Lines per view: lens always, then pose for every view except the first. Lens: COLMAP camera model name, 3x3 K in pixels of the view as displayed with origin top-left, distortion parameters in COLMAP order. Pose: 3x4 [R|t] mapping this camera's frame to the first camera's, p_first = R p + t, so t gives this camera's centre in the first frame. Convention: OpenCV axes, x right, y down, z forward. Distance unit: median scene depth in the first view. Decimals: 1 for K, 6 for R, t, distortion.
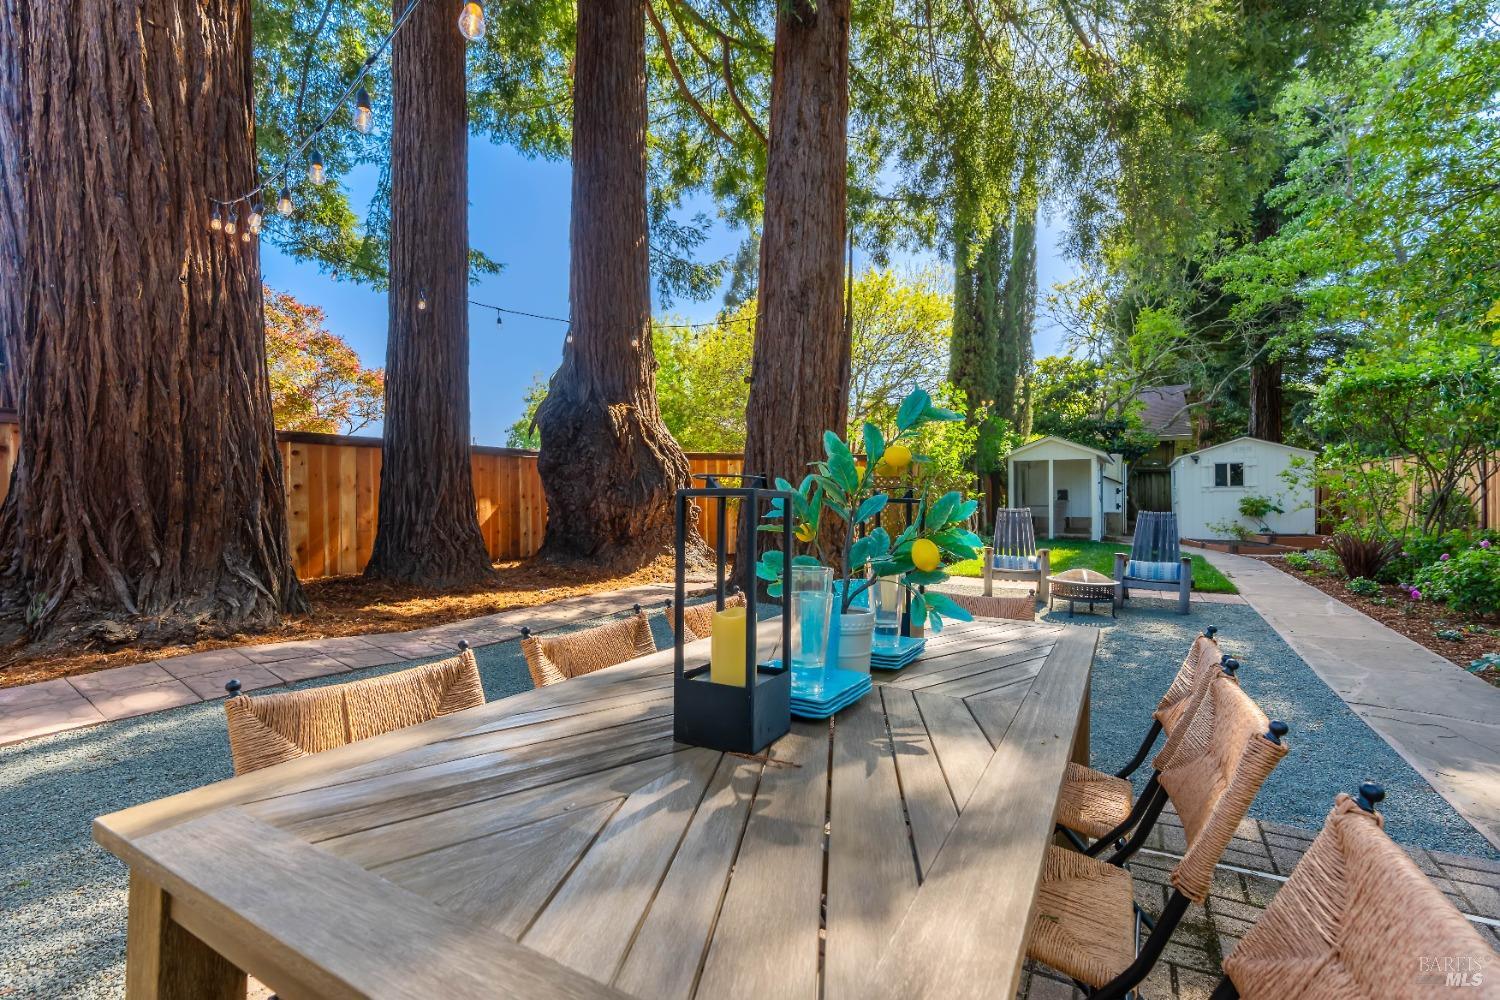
lens RADIAL K [[668.6, 0, 750.6], [0, 668.6, 491.6], [0, 0, 1]] dist [0.000191, 0.000242]
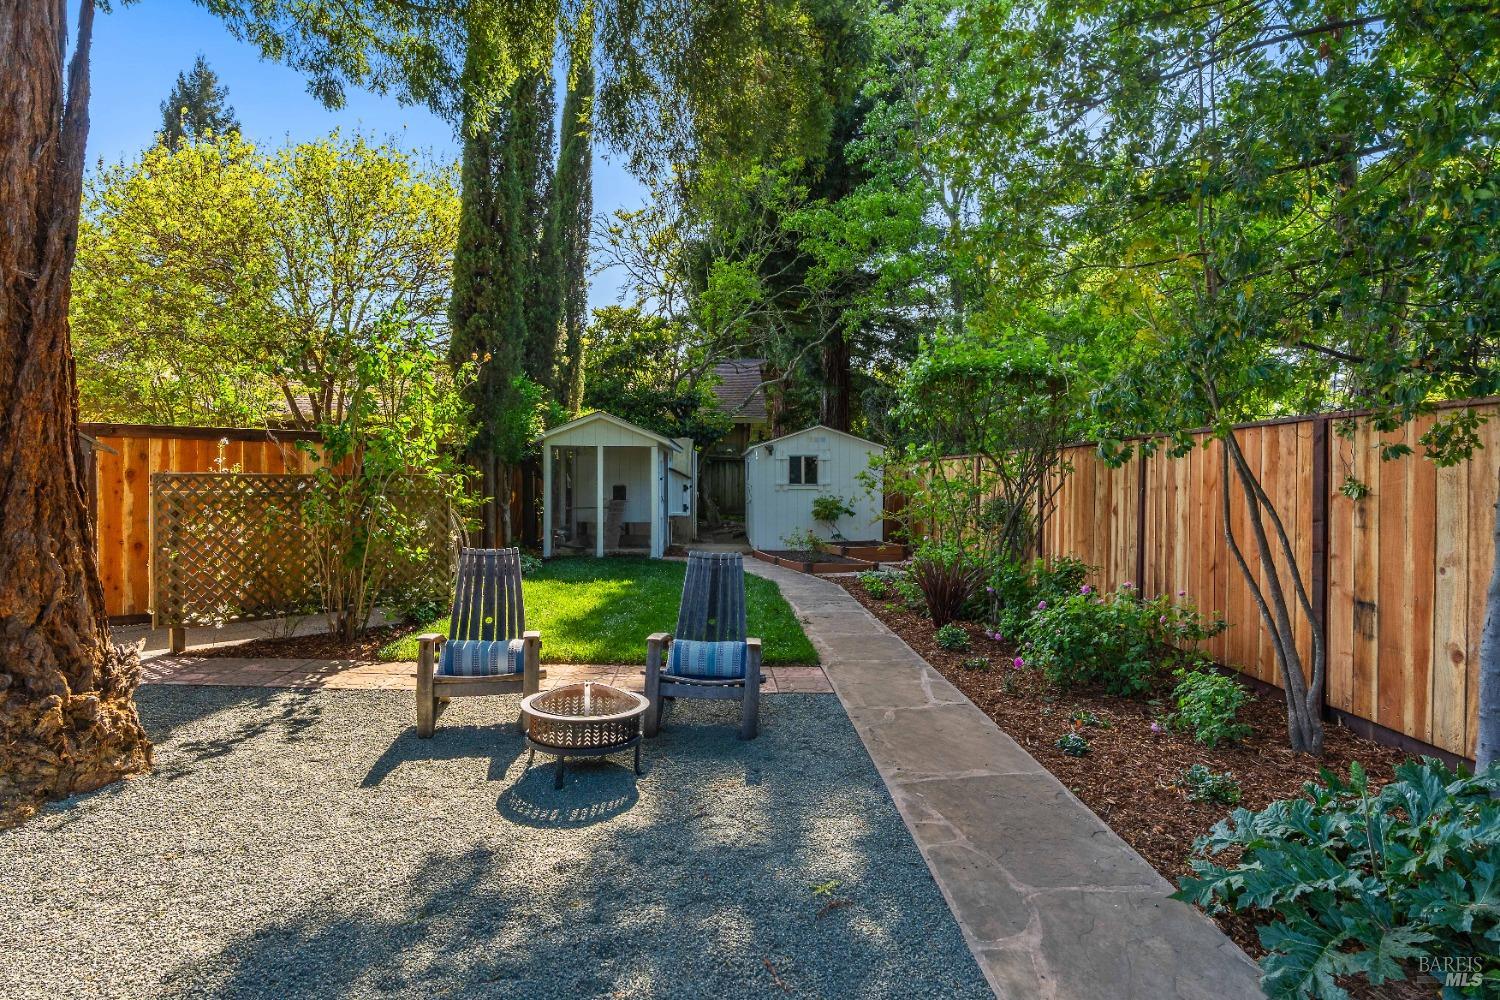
lens RADIAL K [[831.2, 0, 750.0], [0, 831.2, 500.0], [0, 0, 1]] dist [-0.020695, -0.000600]
pose [[0.845056, -0.005718, 0.534647, 0.113239], [-0.013270, 0.999411, 0.031663, -0.020581], [-0.534513, -0.033852, 0.844482, 0.170605]]
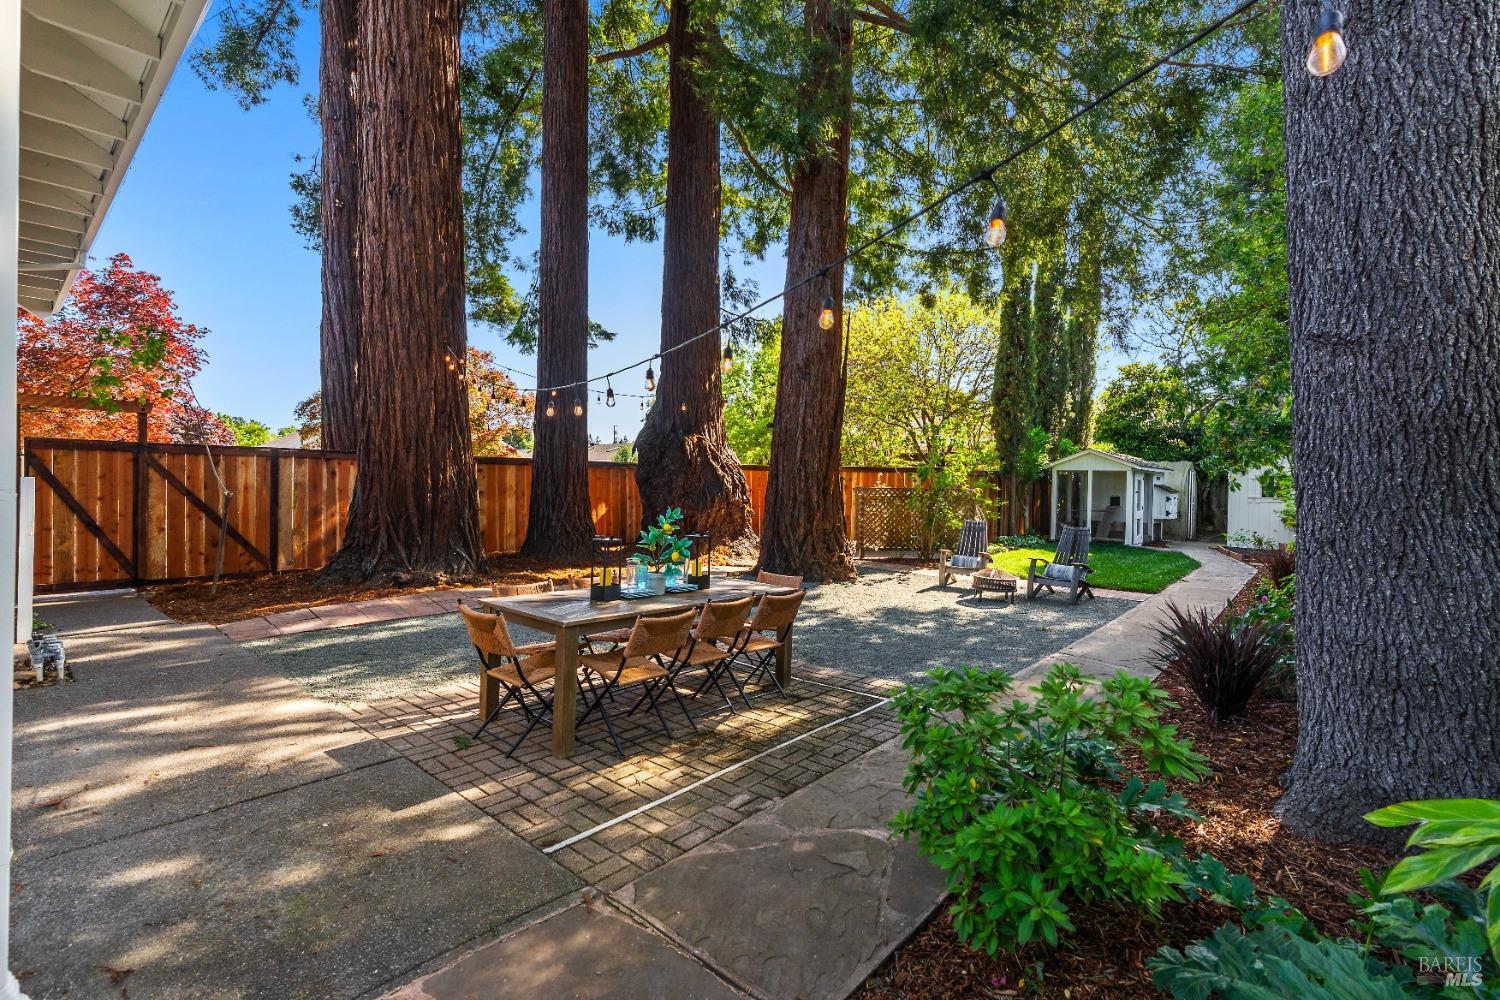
lens RADIAL K [[668.6, 0, 750.6], [0, 668.6, 491.6], [0, 0, 1]] dist [0.000191, 0.000242]
pose [[0.981288, 0.021078, -0.191388, 0.112625], [-0.017176, 0.999610, 0.022024, -0.027823], [0.191777, -0.018325, 0.981267, -0.195805]]
